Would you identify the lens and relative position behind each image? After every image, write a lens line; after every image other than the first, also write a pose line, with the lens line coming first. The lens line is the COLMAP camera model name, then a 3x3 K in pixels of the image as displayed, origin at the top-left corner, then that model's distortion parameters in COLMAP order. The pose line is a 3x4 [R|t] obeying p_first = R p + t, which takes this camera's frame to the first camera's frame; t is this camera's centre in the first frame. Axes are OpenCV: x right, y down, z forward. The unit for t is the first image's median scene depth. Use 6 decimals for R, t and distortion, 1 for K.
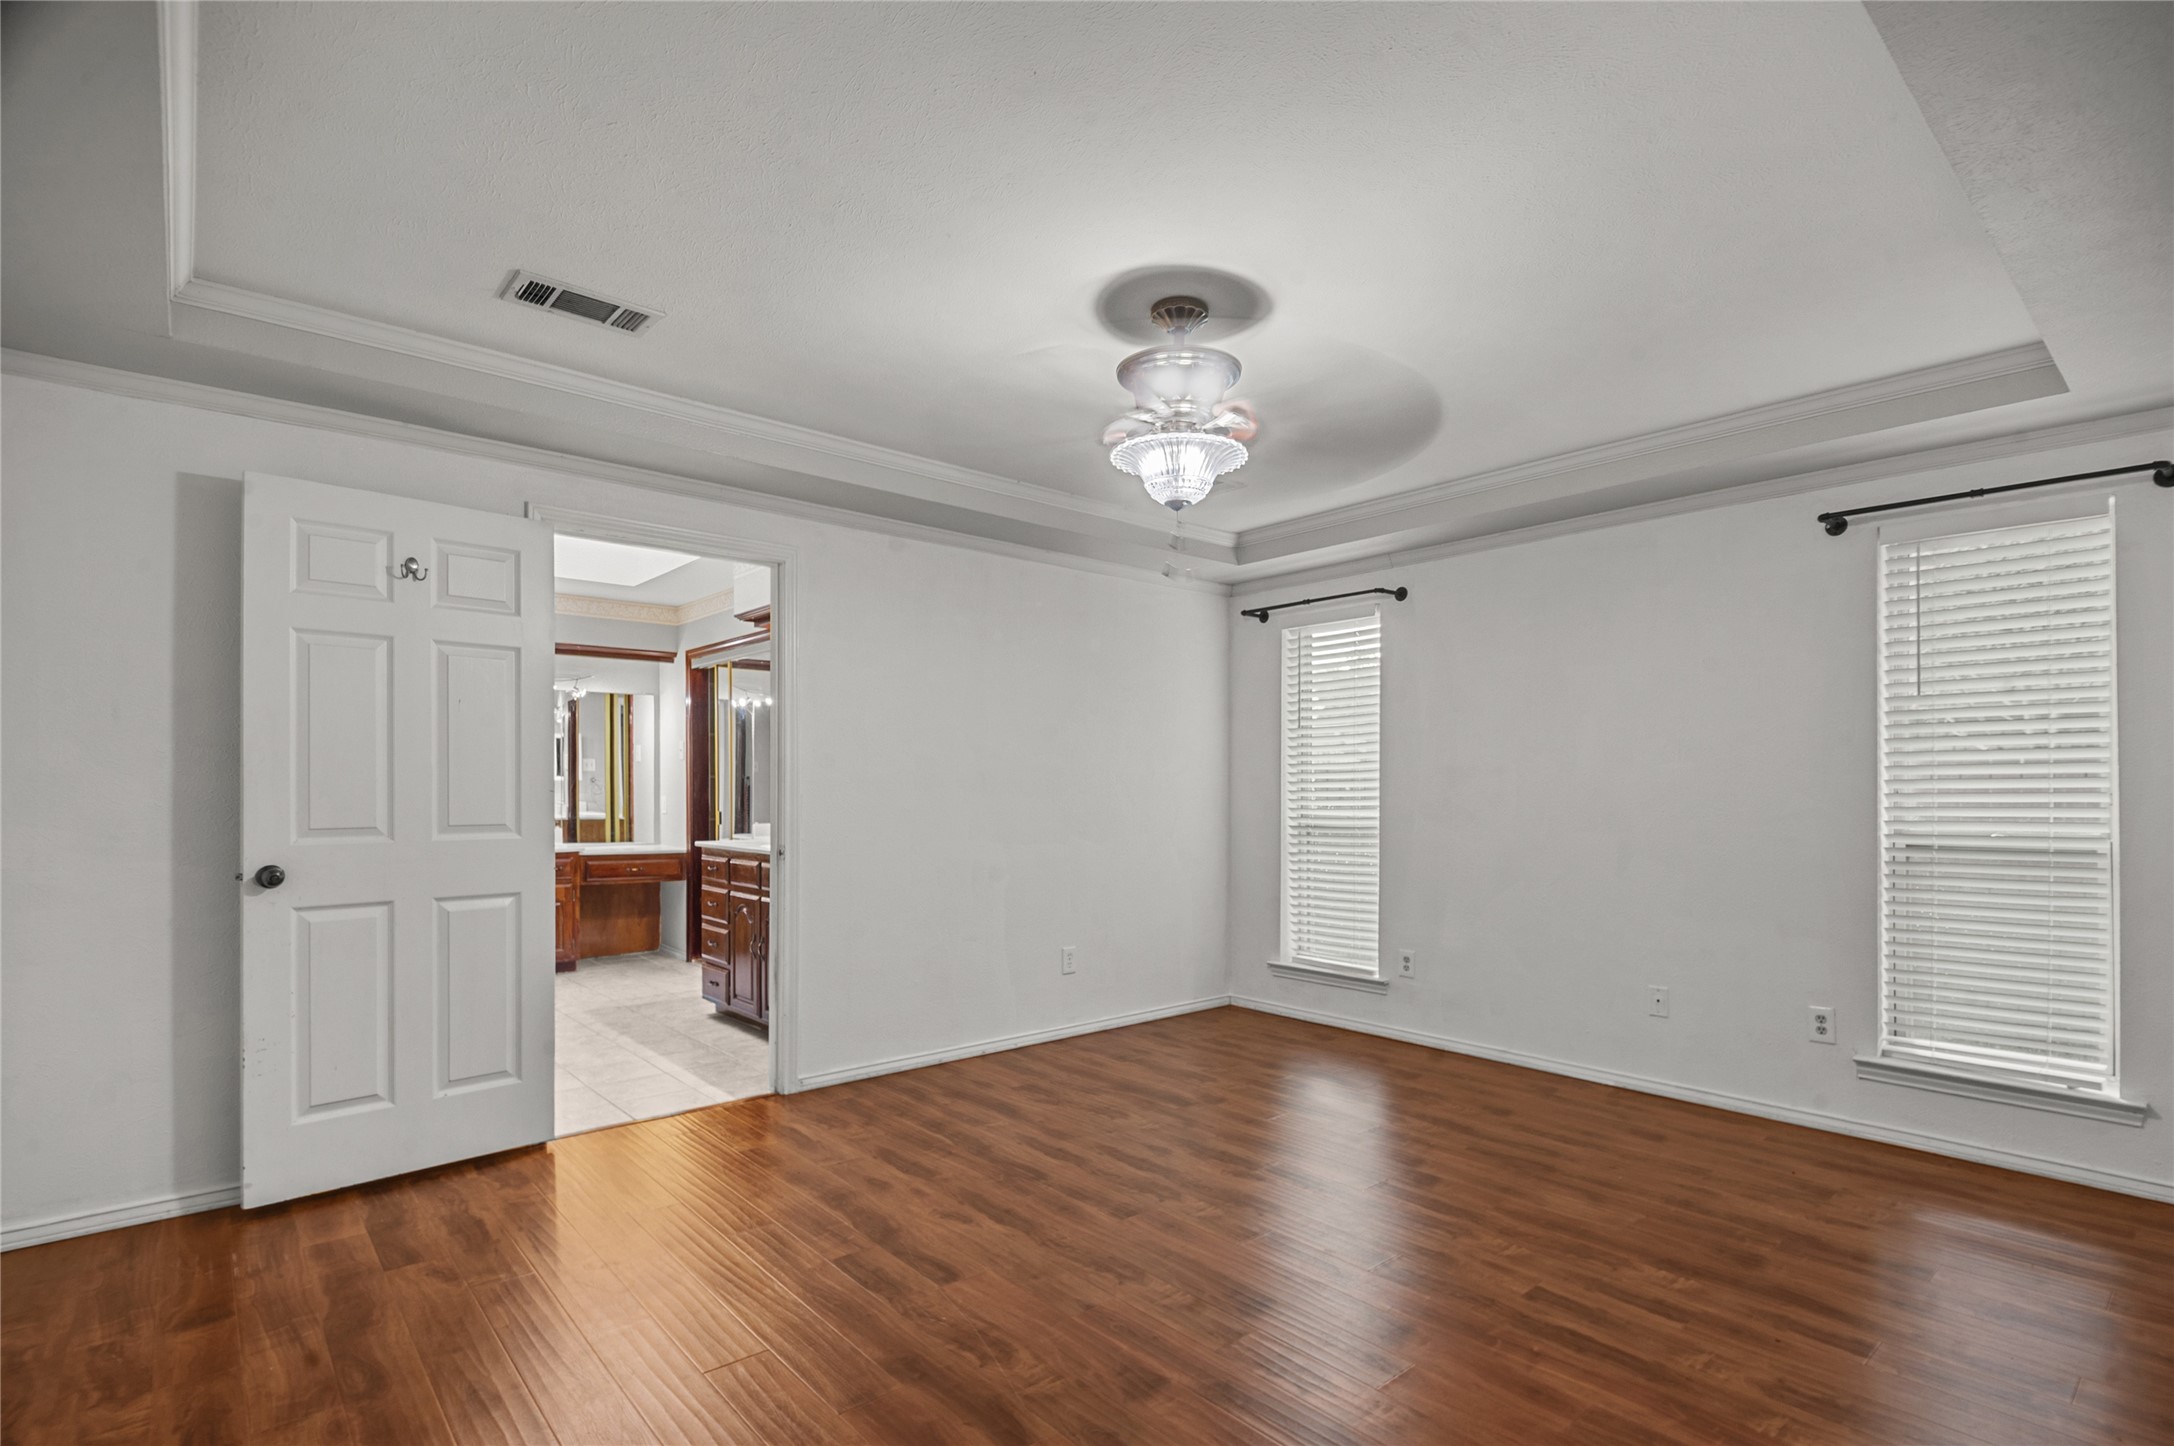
lens RADIAL K [[1043.2, 0, 1094.7], [0, 1043.2, 794.4], [0, 0, 1]] dist [0.000413, -0.000420]
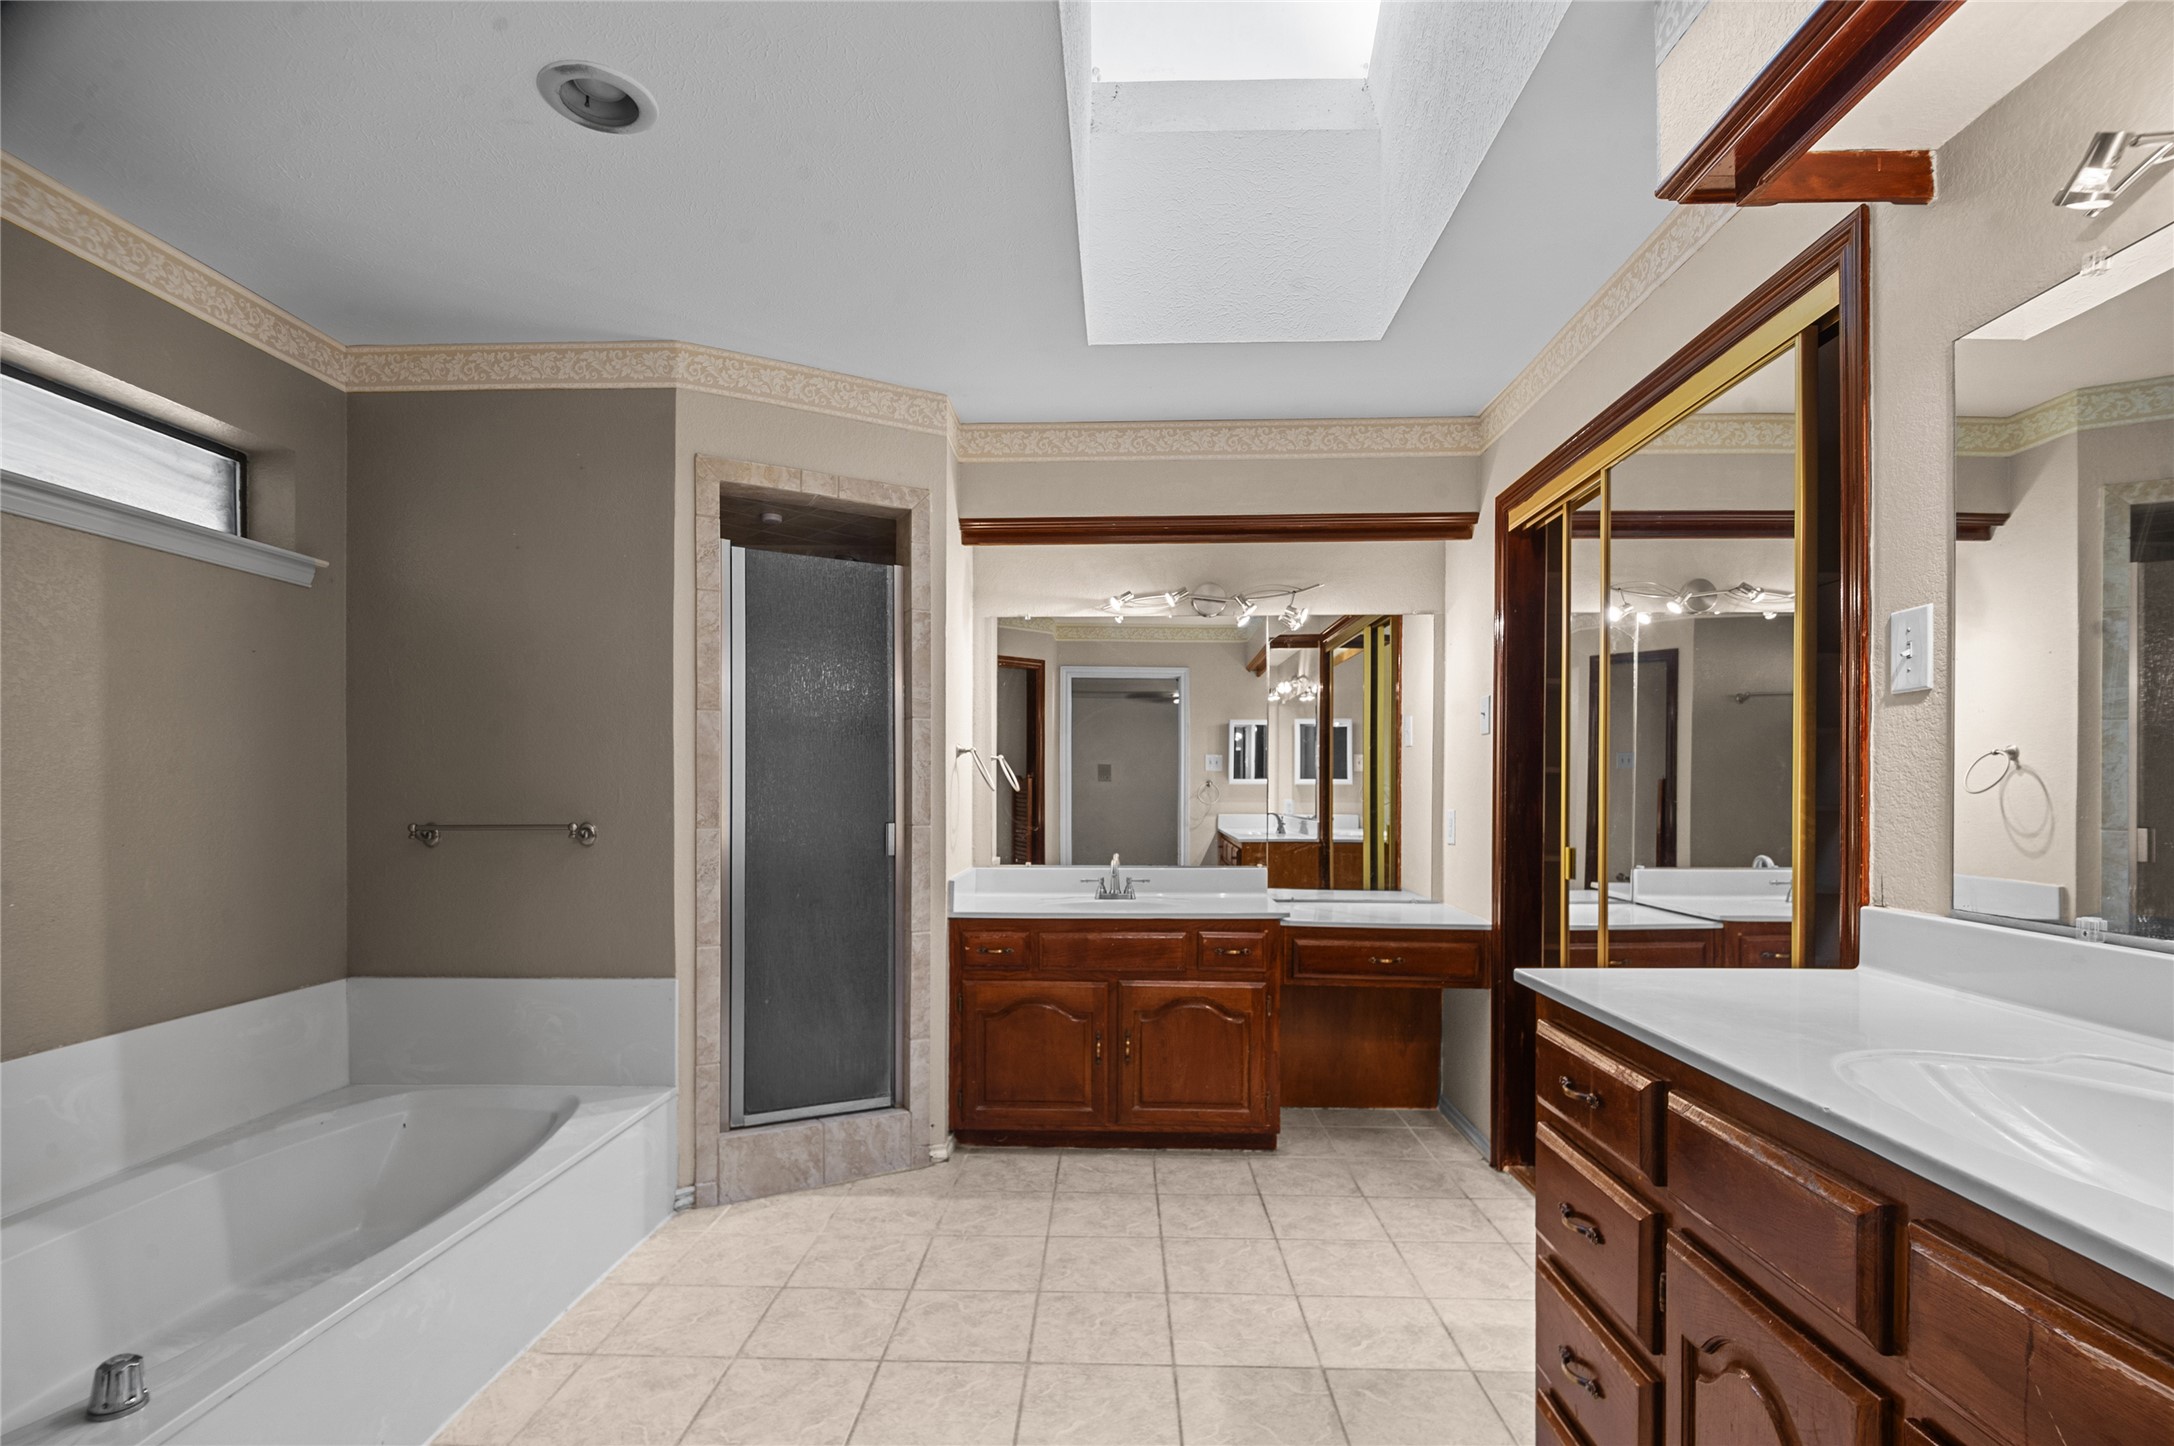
lens RADIAL K [[1043.2, 0, 1091.3], [0, 1043.2, 804.2], [0, 0, 1]] dist [0.000413, -0.000420]
pose [[0.734546, 0.009587, -0.678491, -0.203260], [-0.007628, 0.999954, 0.005871, -0.002356], [0.678516, 0.000863, 0.734585, 0.524518]]
